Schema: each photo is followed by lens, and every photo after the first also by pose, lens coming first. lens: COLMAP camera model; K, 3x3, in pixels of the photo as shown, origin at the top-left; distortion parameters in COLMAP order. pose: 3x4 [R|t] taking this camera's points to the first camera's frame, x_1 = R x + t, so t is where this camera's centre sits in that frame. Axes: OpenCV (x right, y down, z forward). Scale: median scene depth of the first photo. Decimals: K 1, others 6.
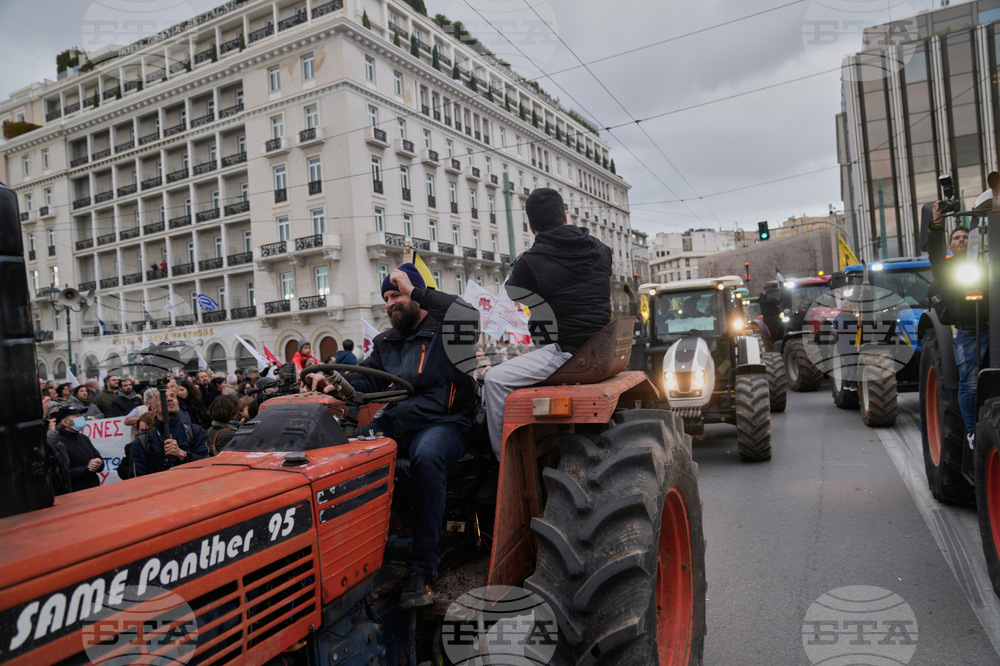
lens RADIAL K [[685.4, 0, 502.1], [0, 685.4, 340.3], [0, 0, 1]] dist [-0.132456, 0.102990]
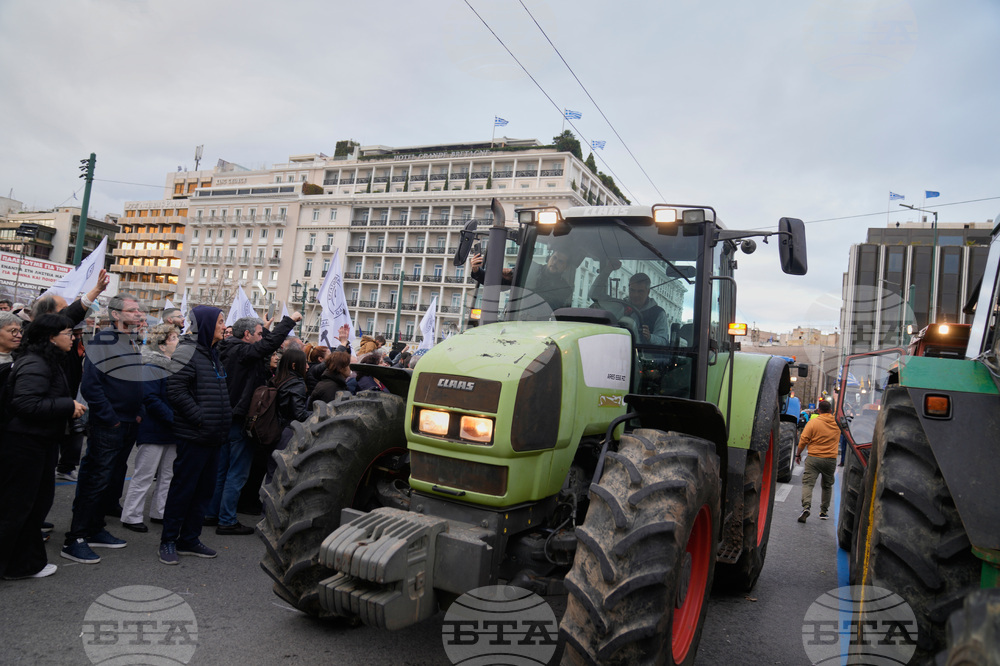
lens RADIAL K [[685.4, 0, 502.1], [0, 685.4, 340.3], [0, 0, 1]] dist [-0.132456, 0.102990]
pose [[0.981592, 0.190886, 0.006219, -0.247680], [-0.190157, 0.979841, -0.061255, 0.028097], [-0.017786, 0.058945, 0.998103, -0.513745]]
